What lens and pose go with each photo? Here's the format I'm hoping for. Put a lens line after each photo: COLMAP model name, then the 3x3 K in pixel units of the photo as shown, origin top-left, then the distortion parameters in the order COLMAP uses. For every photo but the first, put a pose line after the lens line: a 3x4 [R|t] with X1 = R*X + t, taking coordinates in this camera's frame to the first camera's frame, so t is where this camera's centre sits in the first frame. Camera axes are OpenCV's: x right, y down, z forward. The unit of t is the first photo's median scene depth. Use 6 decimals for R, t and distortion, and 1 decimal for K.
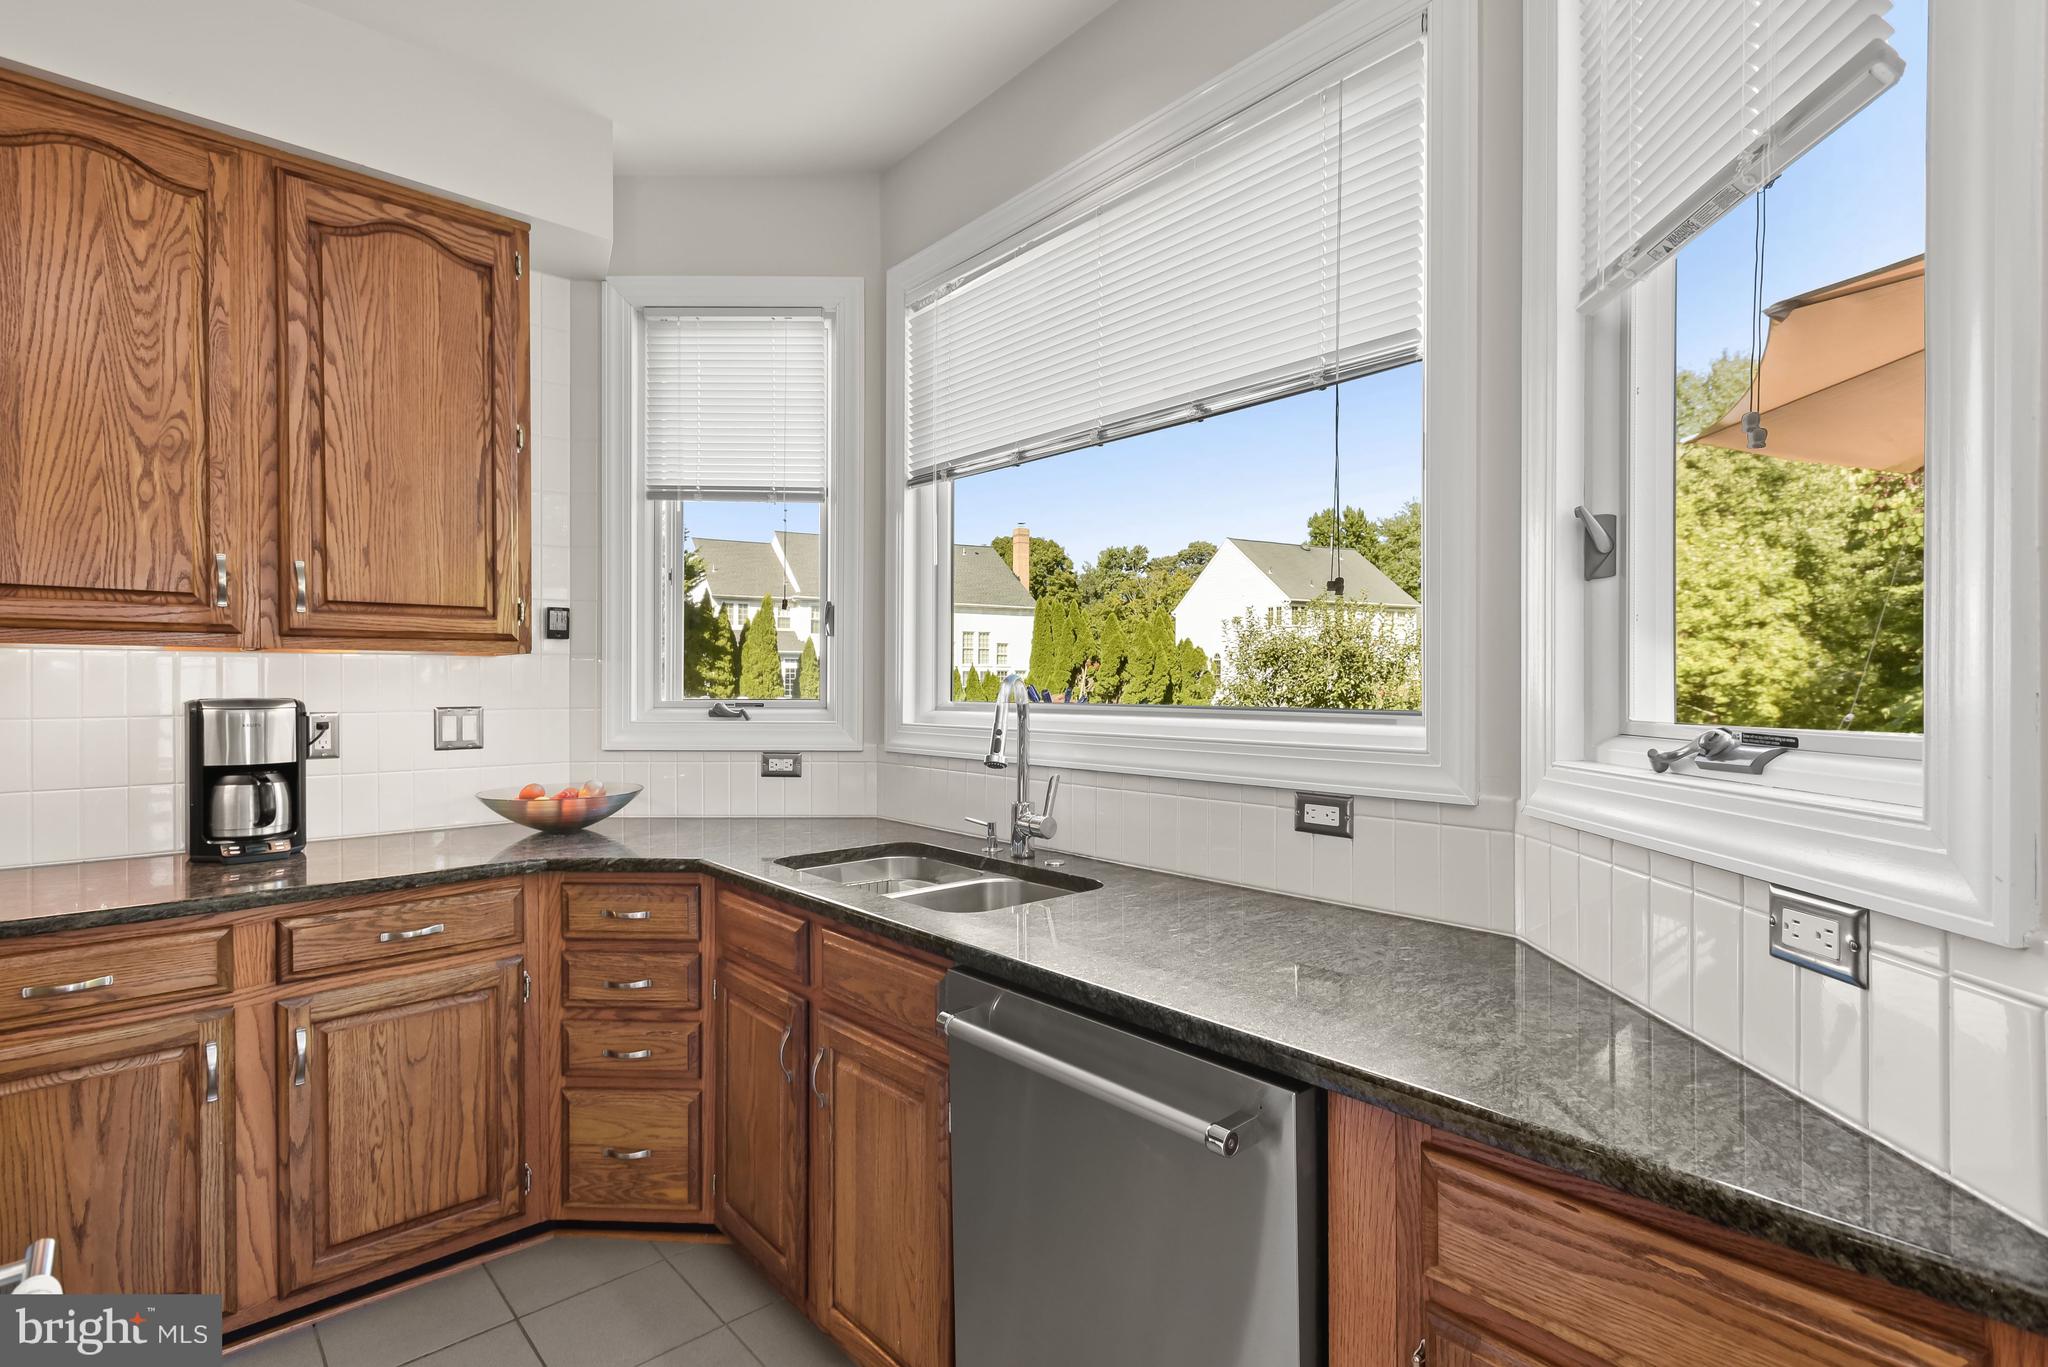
lens RADIAL K [[989.7, 0, 1023.8], [0, 989.7, 685.7], [0, 0, 1]] dist [0.011674, -0.002005]
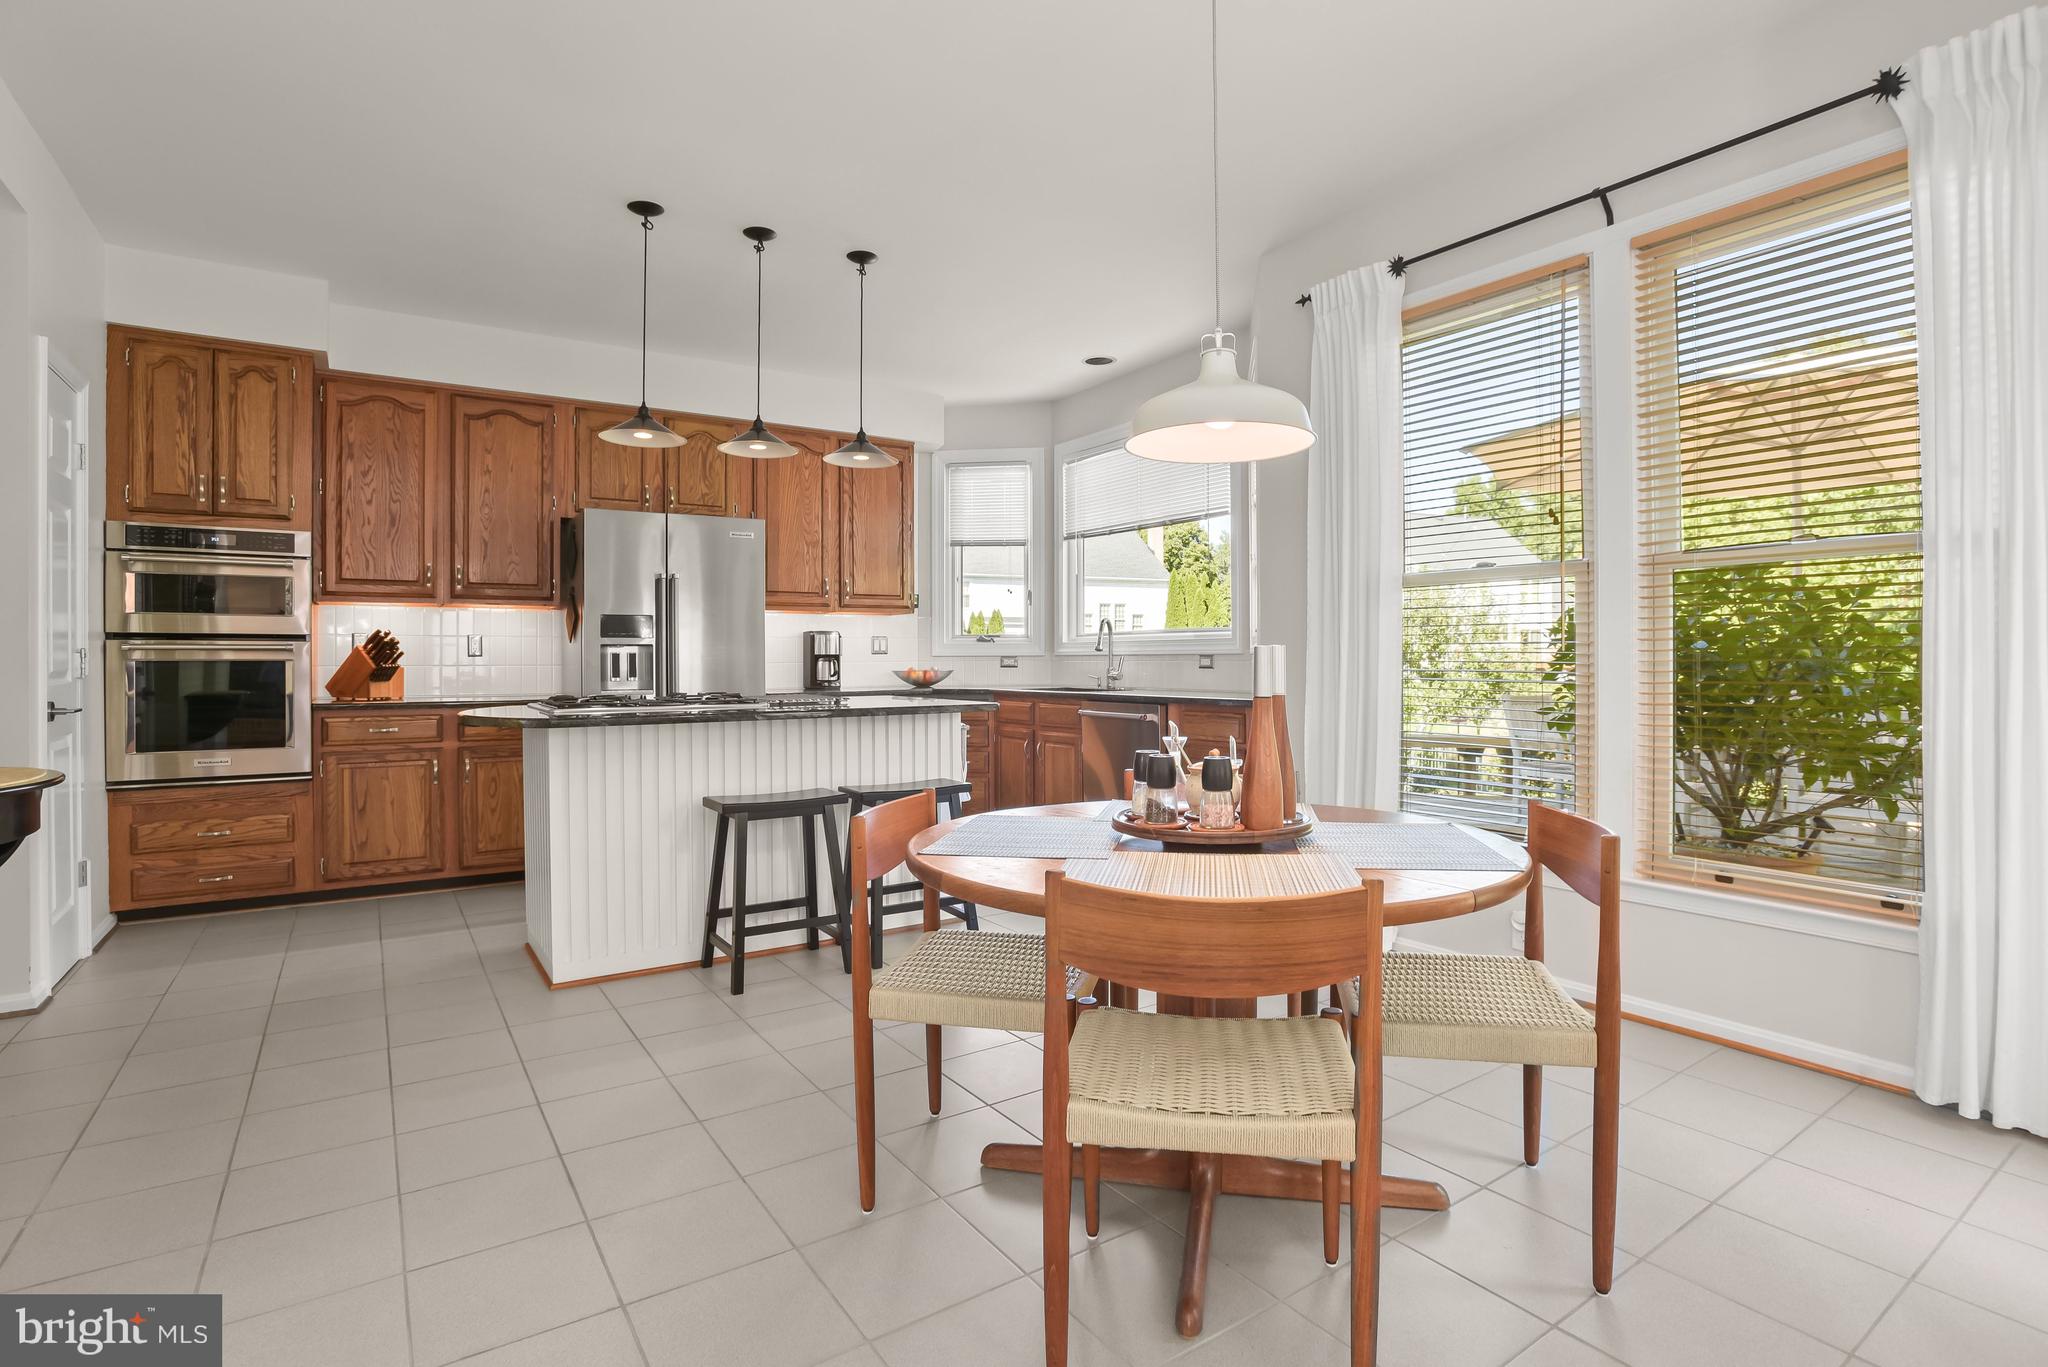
lens RADIAL K [[989.7, 0, 1011.3], [0, 989.7, 651.2], [0, 0, 1]] dist [0.011674, -0.002005]
pose [[0.988164, -0.006435, -0.153267, 0.141338], [0.005423, 0.999961, -0.007025, 0.092763], [0.153306, 0.006111, 0.988160, -1.618332]]
